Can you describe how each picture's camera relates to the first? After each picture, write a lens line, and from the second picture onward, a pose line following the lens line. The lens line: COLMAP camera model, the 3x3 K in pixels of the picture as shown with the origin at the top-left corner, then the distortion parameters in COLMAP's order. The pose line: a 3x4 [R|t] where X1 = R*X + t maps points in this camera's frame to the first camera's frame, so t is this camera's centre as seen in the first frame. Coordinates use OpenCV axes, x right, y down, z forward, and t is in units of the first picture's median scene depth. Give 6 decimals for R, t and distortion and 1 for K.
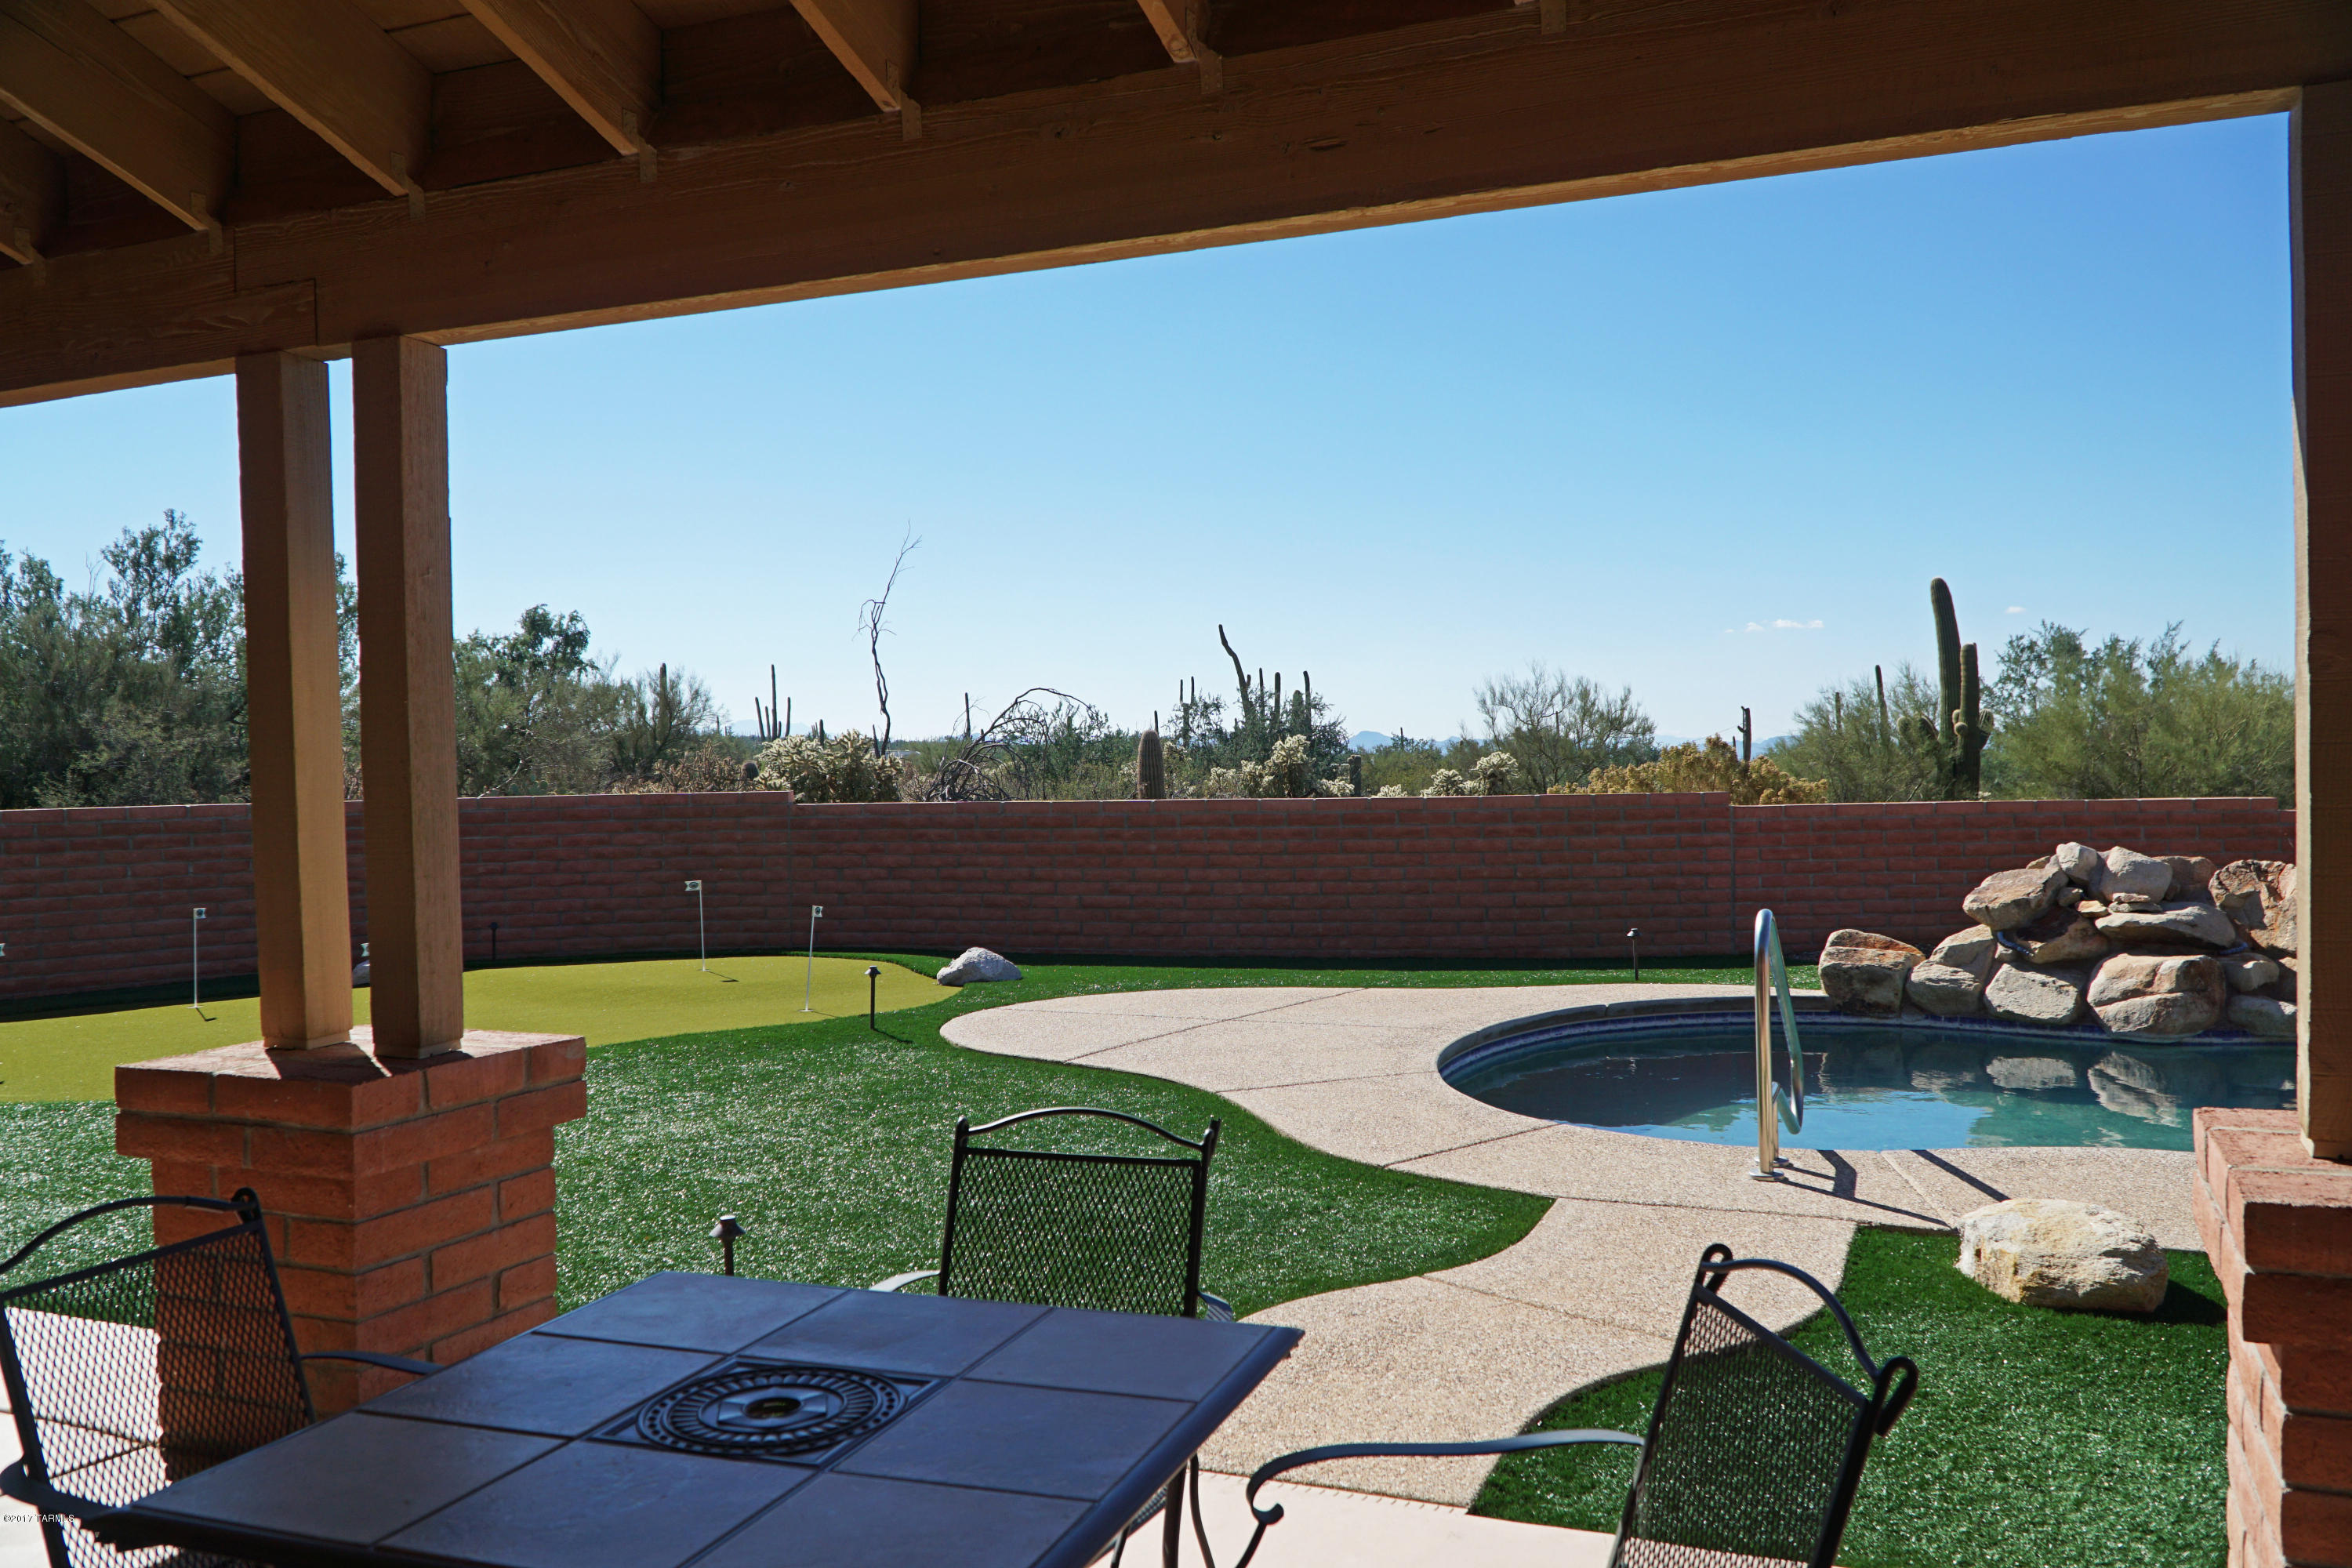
lens RADIAL K [[1886.1, 0, 1176.0], [0, 1886.1, 784.0], [0, 0, 1]] dist [-0.010487, -0.007930]
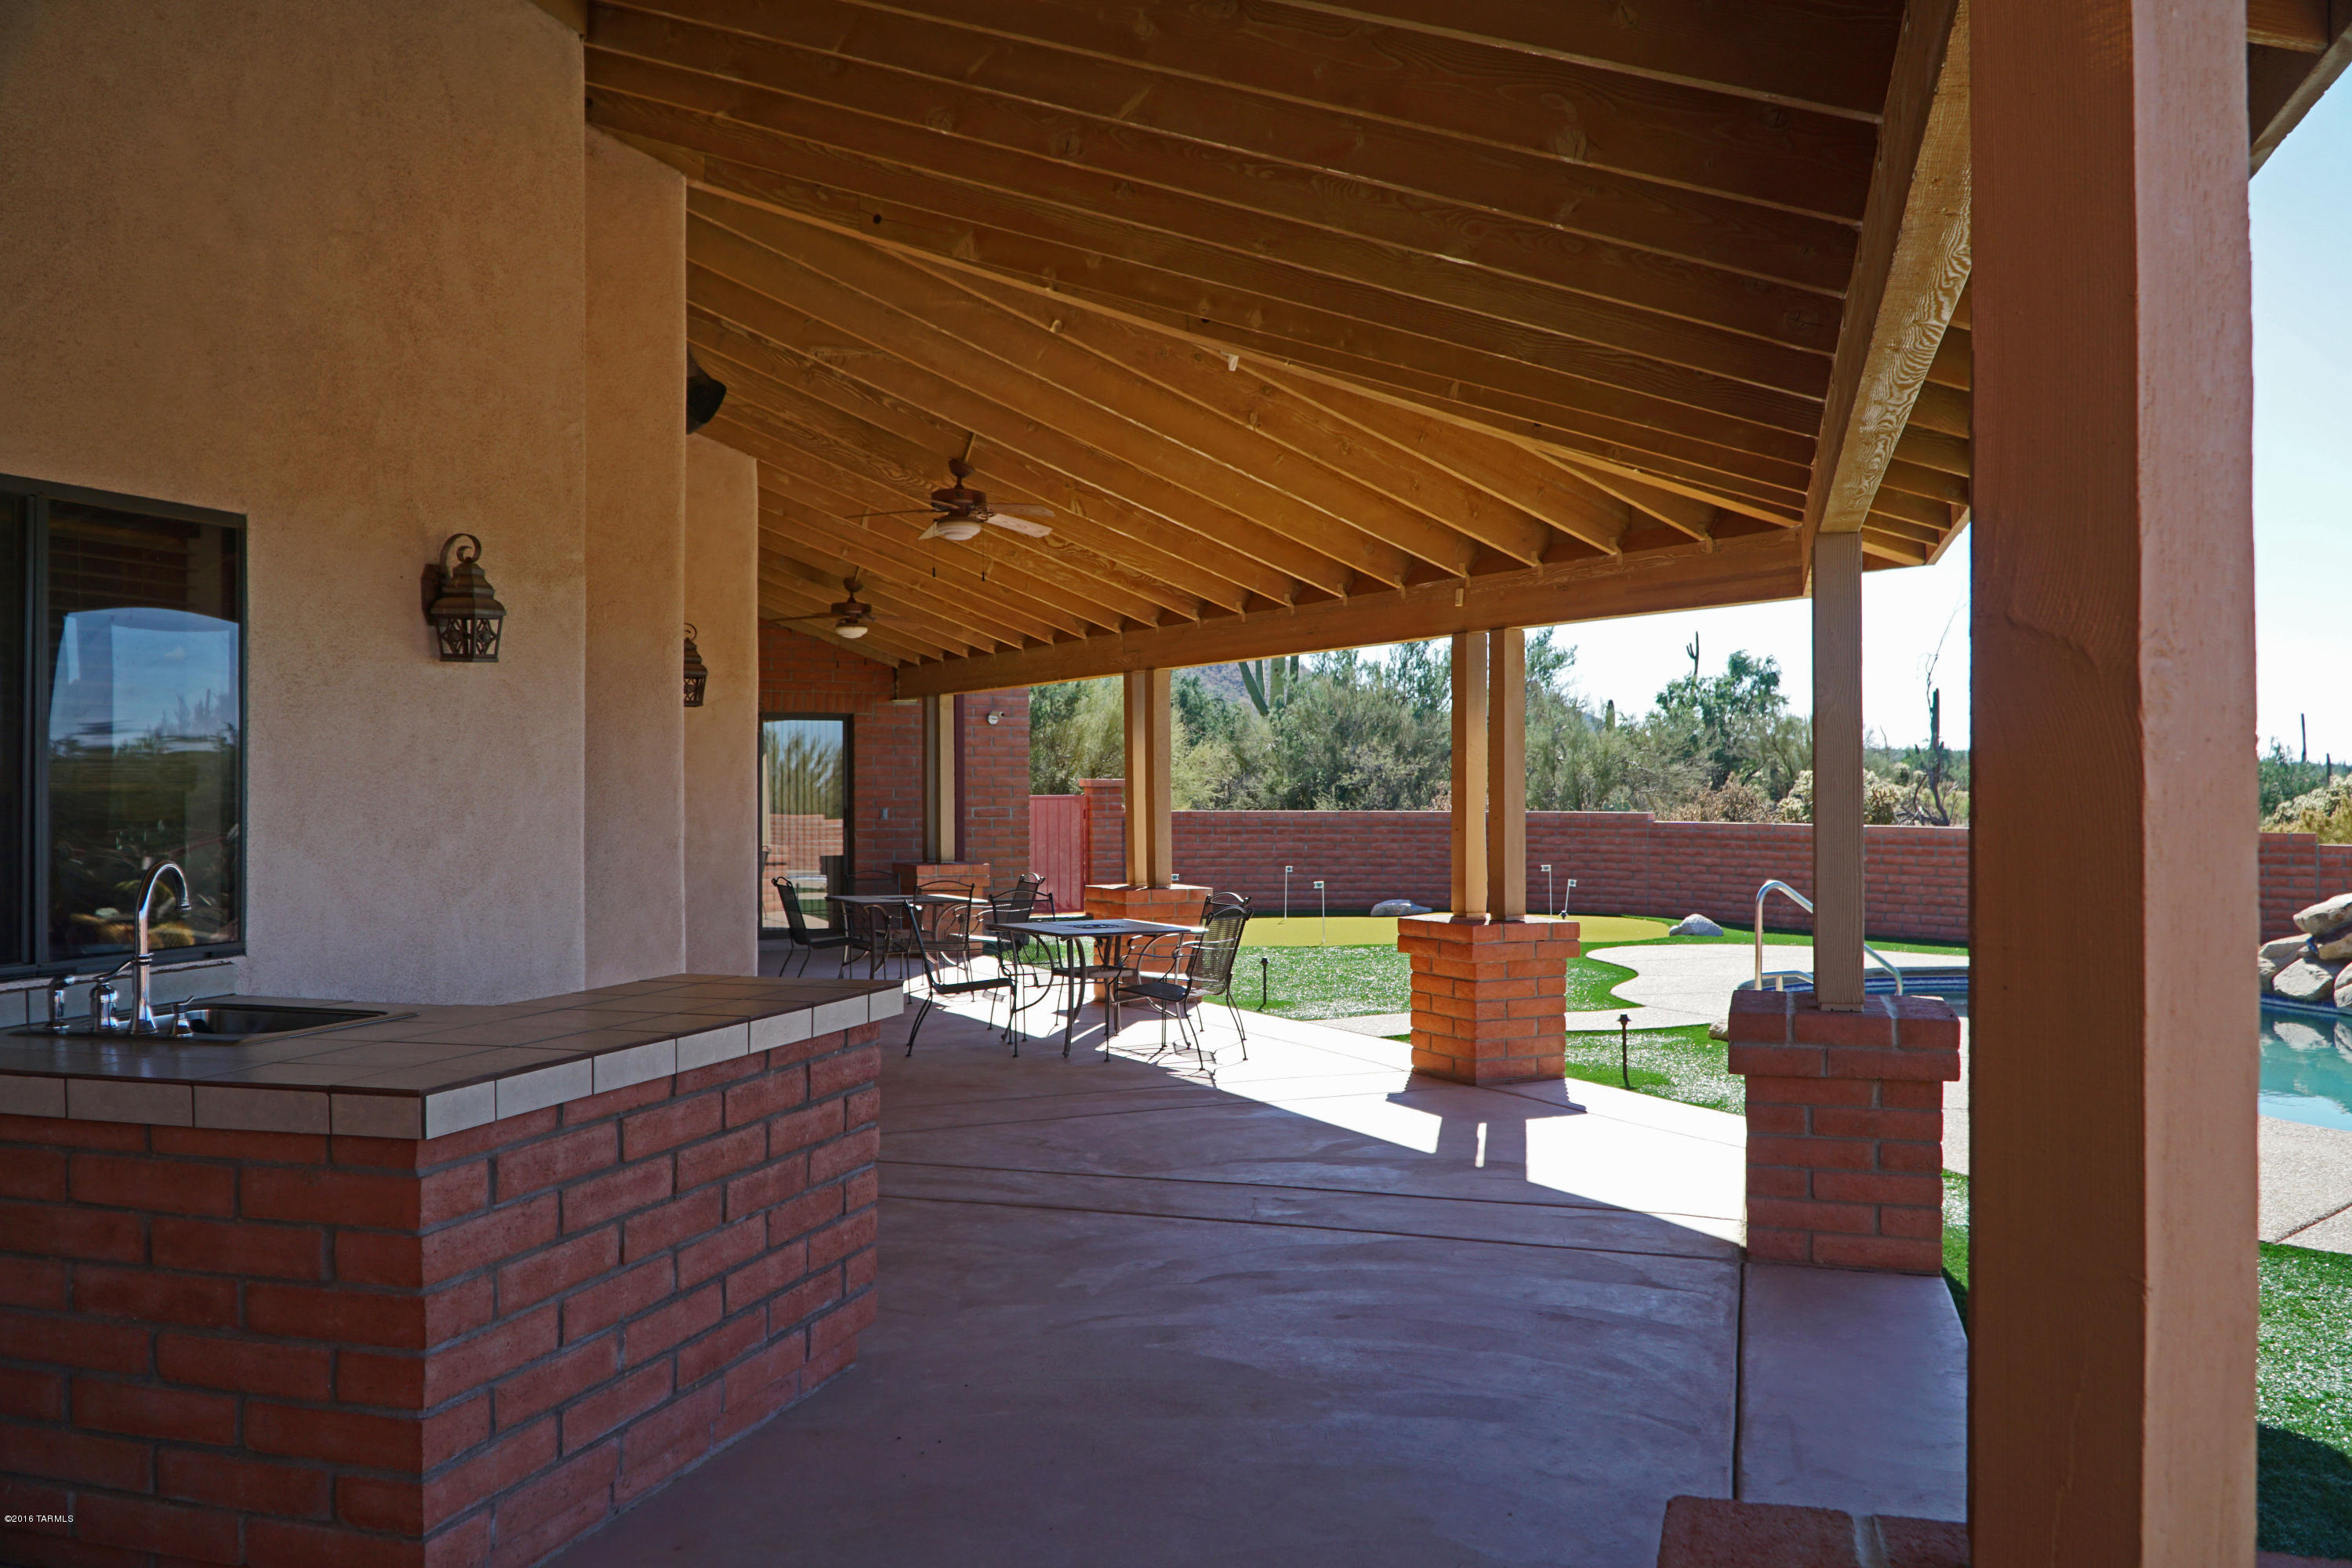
lens RADIAL K [[1886.1, 0, 1176.0], [0, 1886.1, 784.0], [0, 0, 1]] dist [-0.010487, -0.007930]
pose [[0.772793, 0.017644, -0.634413, 0.490376], [-0.023980, 0.999711, -0.001407, -0.008422], [0.634205, 0.016301, 0.772993, -0.436297]]
